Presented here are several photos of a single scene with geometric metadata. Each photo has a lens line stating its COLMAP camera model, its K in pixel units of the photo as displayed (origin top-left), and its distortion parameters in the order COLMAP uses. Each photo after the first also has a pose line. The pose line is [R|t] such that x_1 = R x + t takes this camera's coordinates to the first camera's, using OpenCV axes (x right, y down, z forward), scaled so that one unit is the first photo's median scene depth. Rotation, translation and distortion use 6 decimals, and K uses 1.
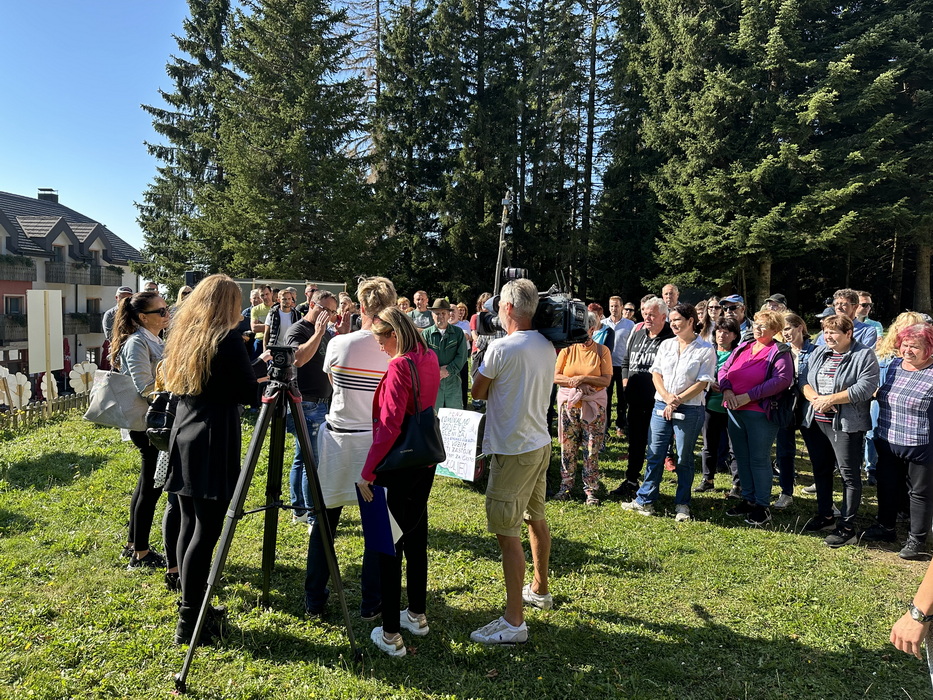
lens RADIAL K [[652.8, 0, 471.4], [0, 652.8, 348.6], [0, 0, 1]] dist [0.000703, -0.000113]
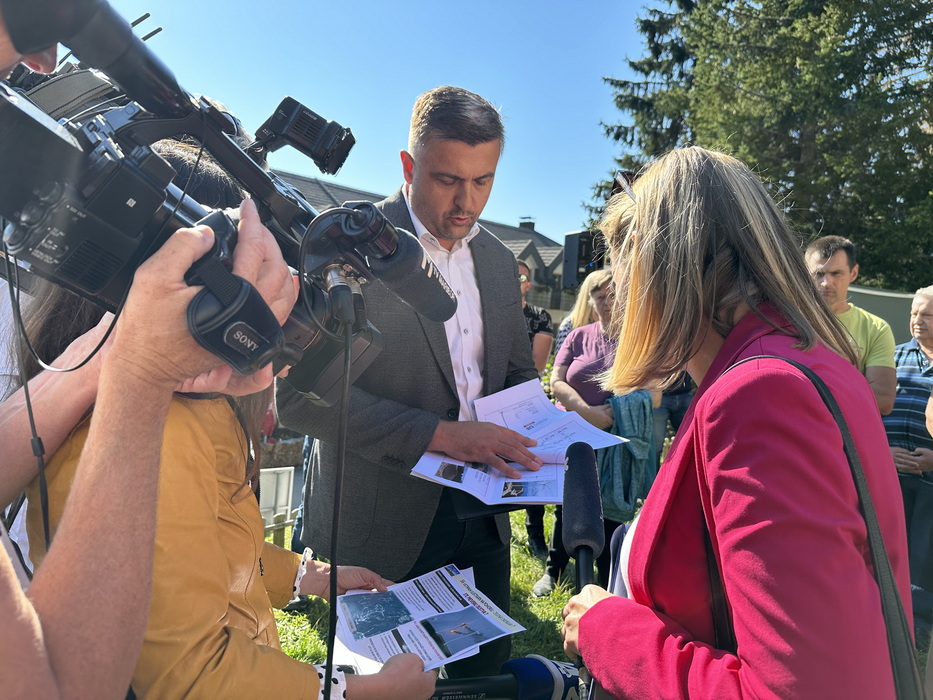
lens RADIAL K [[652.8, 0, 470.8], [0, 652.8, 351.2], [0, 0, 1]] dist [0.000703, -0.000113]
pose [[0.779524, 0.069765, -0.622475, -0.112949], [-0.099005, 0.995009, -0.012467, -0.019018], [0.618498, 0.071346, 0.782541, 0.302366]]
